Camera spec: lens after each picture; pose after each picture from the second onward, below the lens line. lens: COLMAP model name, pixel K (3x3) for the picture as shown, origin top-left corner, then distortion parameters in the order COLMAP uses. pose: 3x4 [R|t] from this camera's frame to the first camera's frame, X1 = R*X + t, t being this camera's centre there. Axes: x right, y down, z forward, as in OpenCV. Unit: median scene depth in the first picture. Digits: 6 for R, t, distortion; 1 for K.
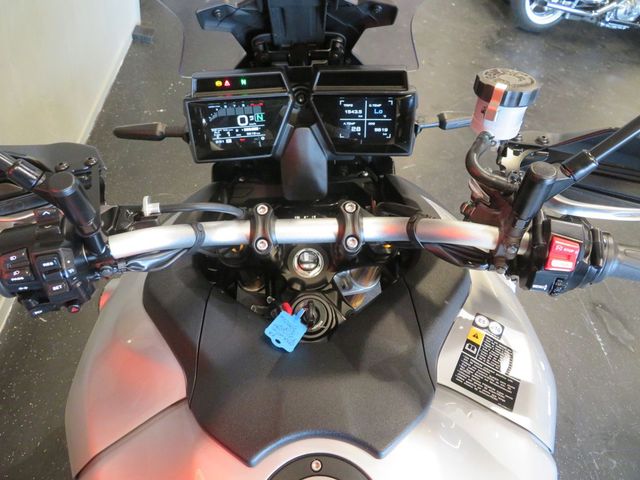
lens RADIAL K [[464.5, 0, 321.4], [0, 464.5, 243.9], [0, 0, 1]] dist [0.008226, -0.003206]
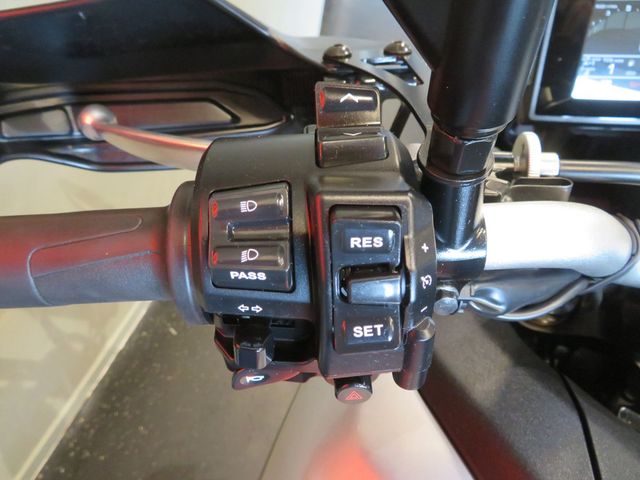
lens RADIAL K [[464.5, 0, 320.4], [0, 464.5, 240.2], [0, 0, 1]] dist [0.008226, -0.003206]
pose [[0.957066, 0.156523, -0.243978, -0.351201], [-0.181919, 0.979620, -0.085151, 0.045430], [0.225678, 0.125879, 0.966035, 0.468675]]
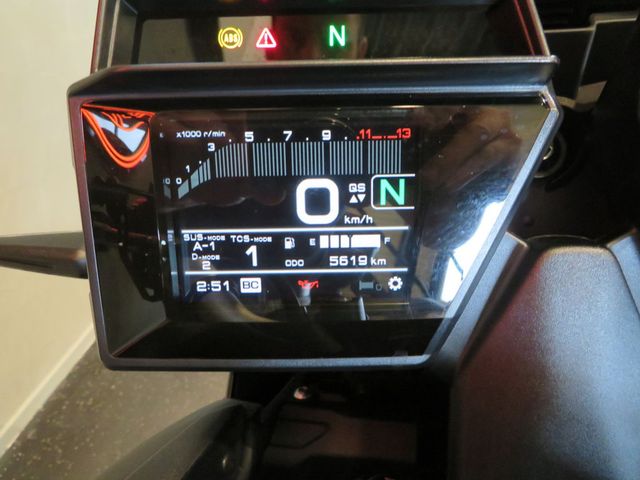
lens RADIAL K [[464.5, 0, 319.3], [0, 464.5, 238.6], [0, 0, 1]] dist [0.008226, -0.003206]
pose [[0.985618, 0.039239, -0.164369, -0.129587], [-0.095662, 0.931369, -0.351285, -0.167109], [0.139304, 0.361957, 0.921728, 0.792314]]
